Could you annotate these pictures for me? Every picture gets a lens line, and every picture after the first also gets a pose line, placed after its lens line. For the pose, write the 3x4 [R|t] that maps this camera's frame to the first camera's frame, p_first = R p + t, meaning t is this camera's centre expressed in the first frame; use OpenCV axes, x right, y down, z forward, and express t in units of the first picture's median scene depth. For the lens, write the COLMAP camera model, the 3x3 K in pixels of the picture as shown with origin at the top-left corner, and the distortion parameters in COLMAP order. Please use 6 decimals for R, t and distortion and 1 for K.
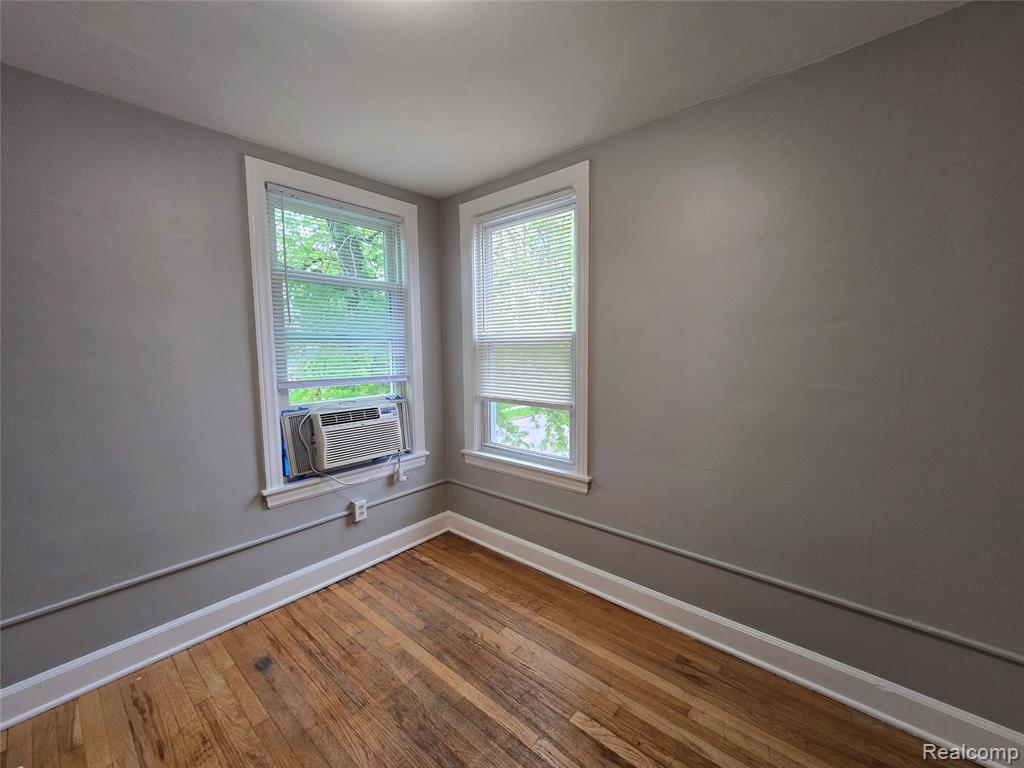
lens RADIAL K [[418.2, 0, 517.1], [0, 418.2, 381.6], [0, 0, 1]] dist [-0.001300, -0.000755]
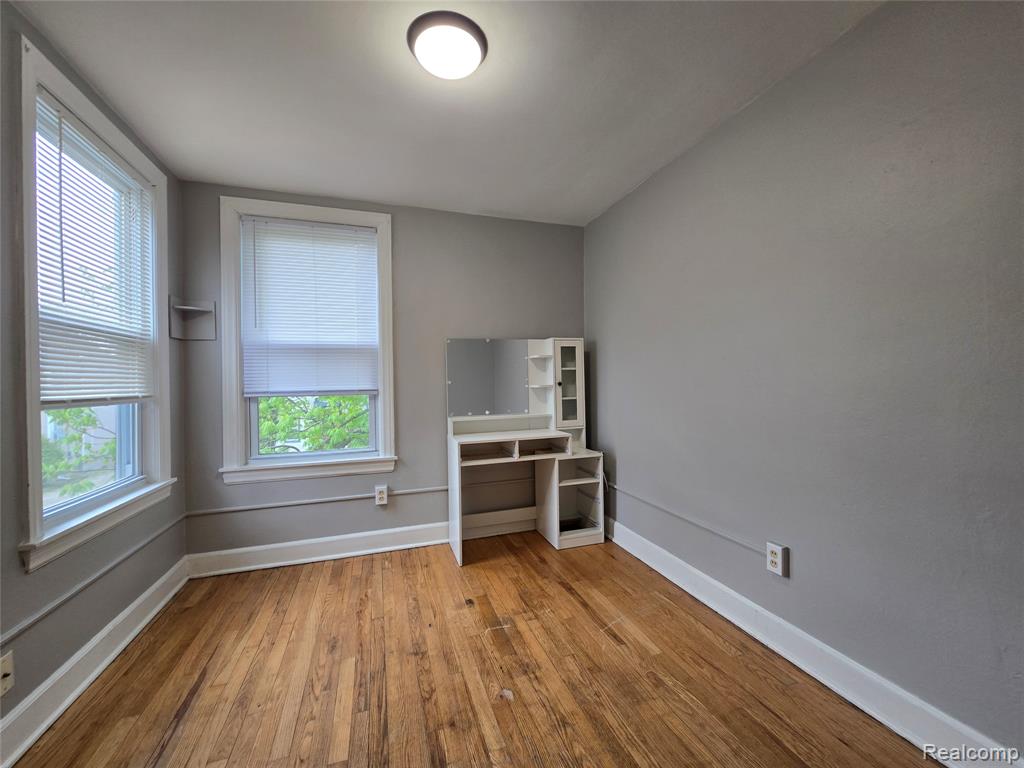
lens RADIAL K [[418.2, 0, 517.1], [0, 418.2, 381.6], [0, 0, 1]] dist [-0.001300, -0.000755]
pose [[0.505947, 0.010883, 0.862496, -0.604703], [0.086068, 0.994293, -0.063034, 0.096516], [-0.858260, 0.106125, 0.502123, 0.024599]]
